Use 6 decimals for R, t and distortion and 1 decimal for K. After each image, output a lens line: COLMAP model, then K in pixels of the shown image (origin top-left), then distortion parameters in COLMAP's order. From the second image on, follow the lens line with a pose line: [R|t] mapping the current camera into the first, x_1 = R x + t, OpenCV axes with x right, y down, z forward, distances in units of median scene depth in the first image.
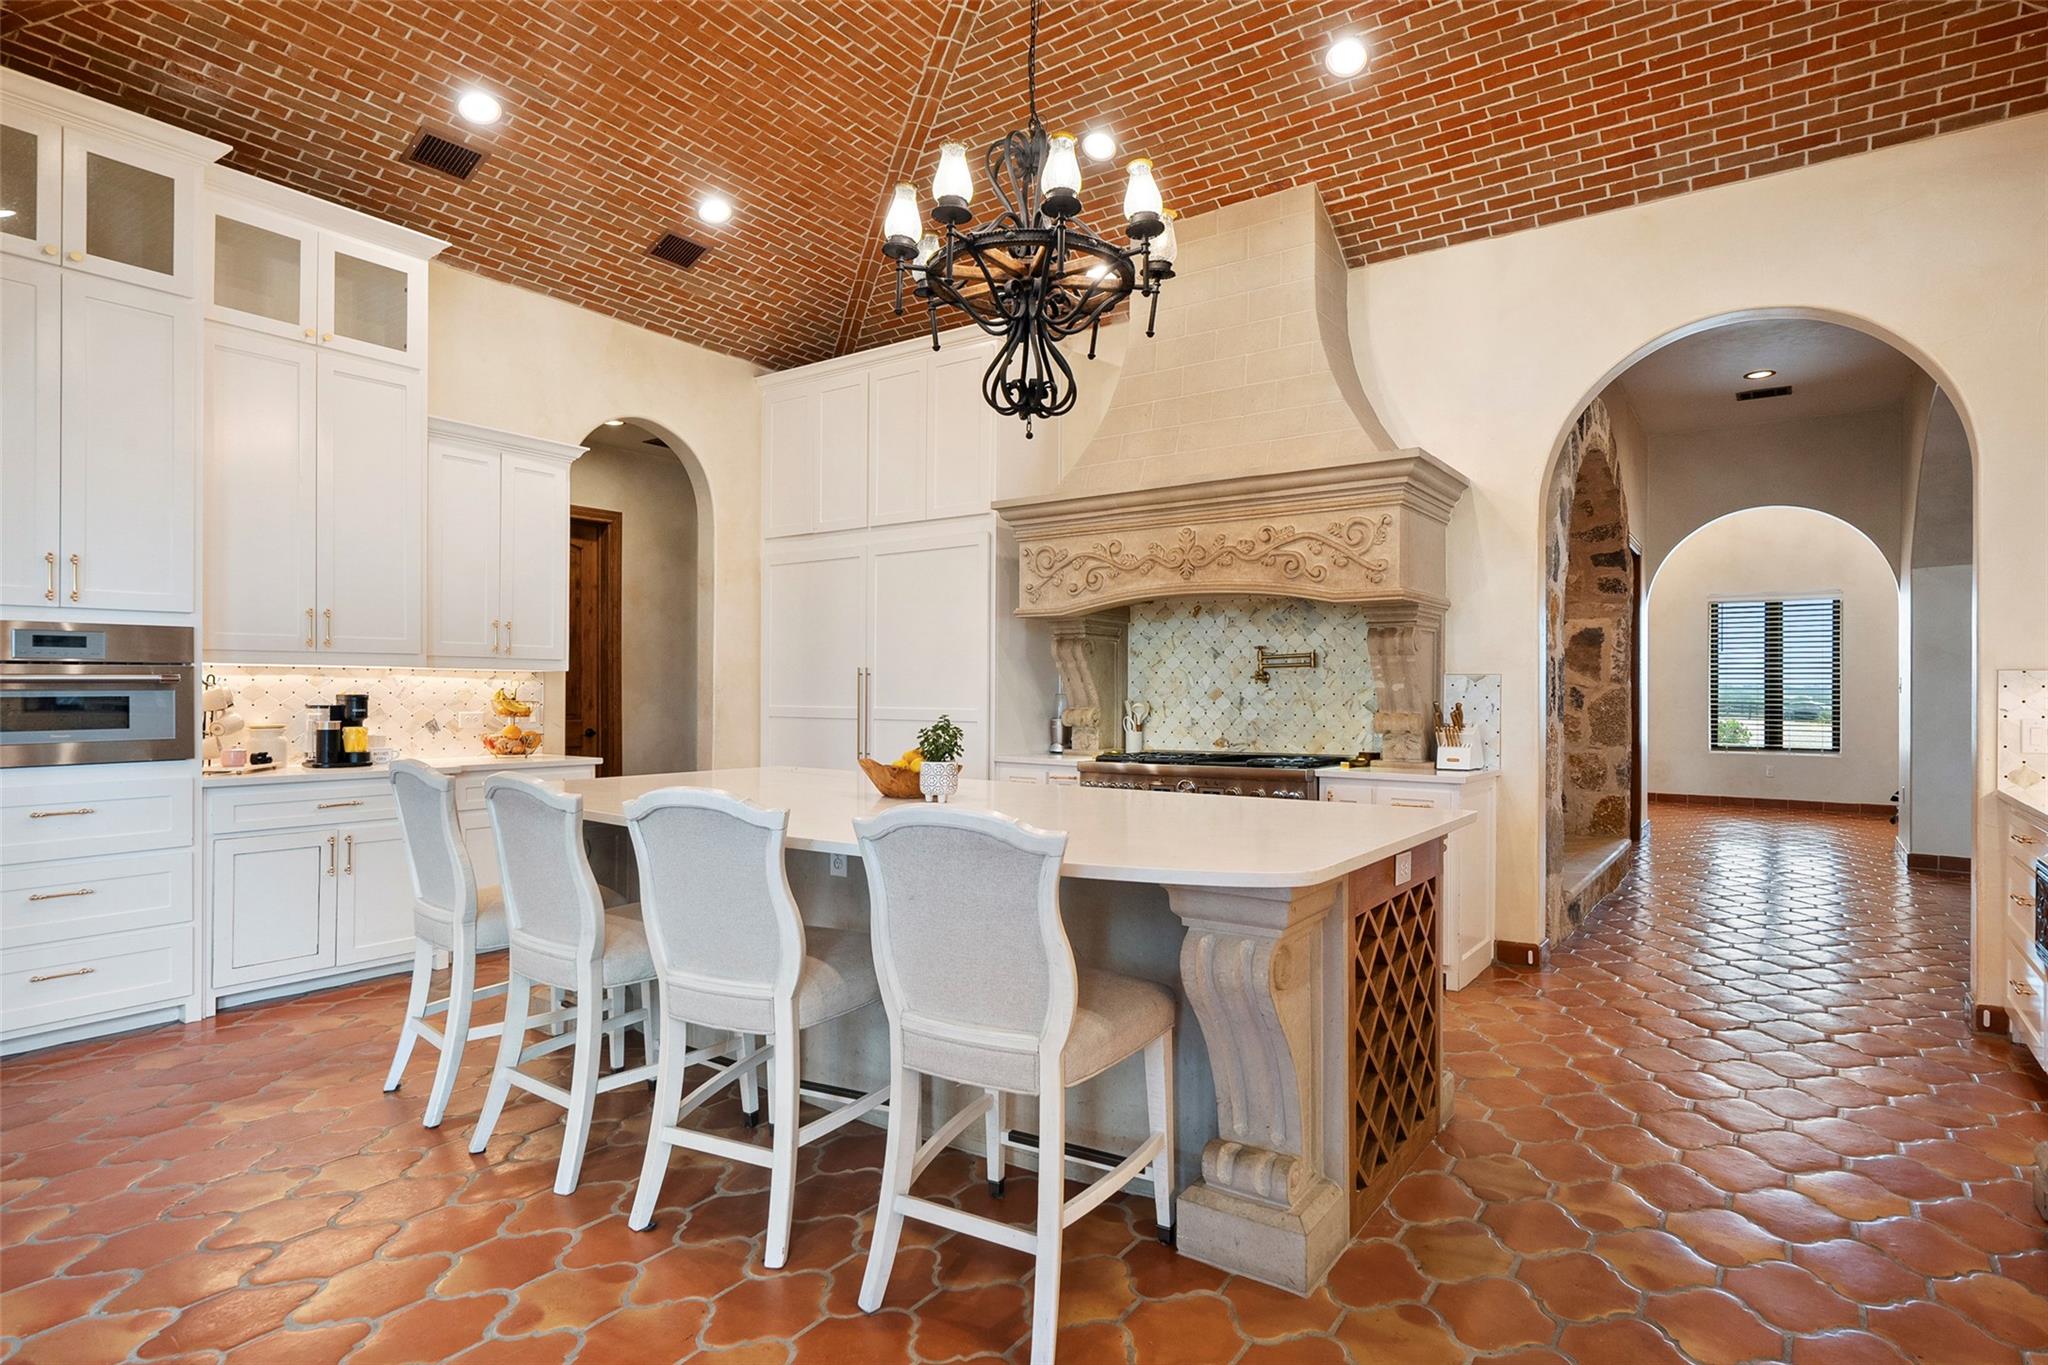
lens RADIAL K [[1084.2, 0, 1022.3], [0, 1084.2, 683.0], [0, 0, 1]] dist [0.005587, 0.000833]
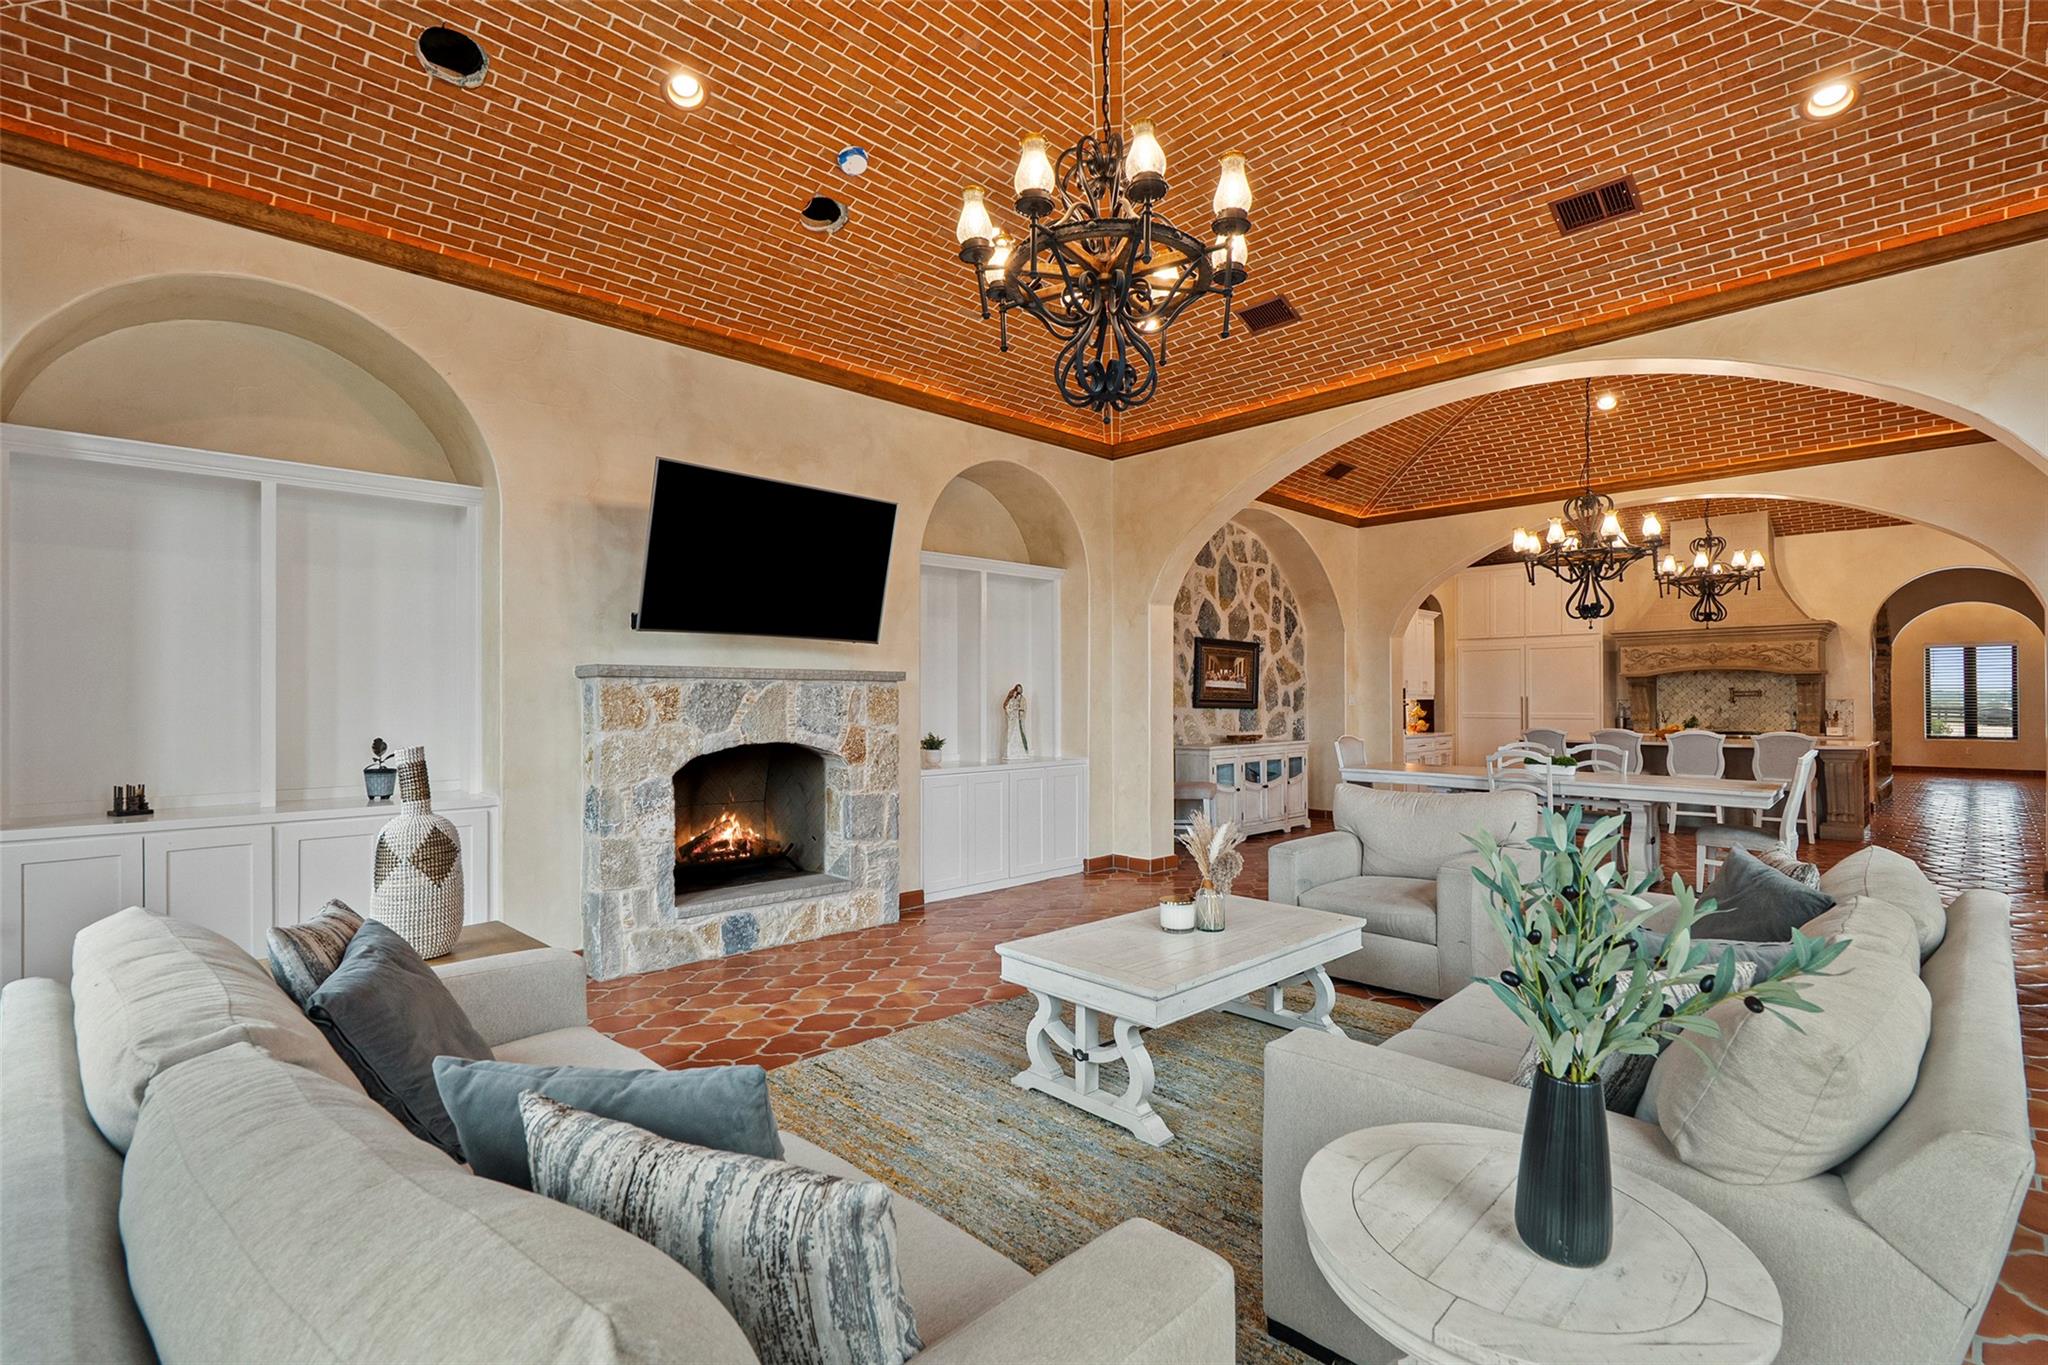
lens RADIAL K [[935.4, 0, 1031.7], [0, 935.4, 691.9], [0, 0, 1]] dist [0.003519, -0.000799]
pose [[0.984457, -0.005791, -0.175533, -0.966707], [0.004766, 0.999969, -0.006258, -0.019151], [0.175564, 0.005324, 0.984454, -1.364712]]
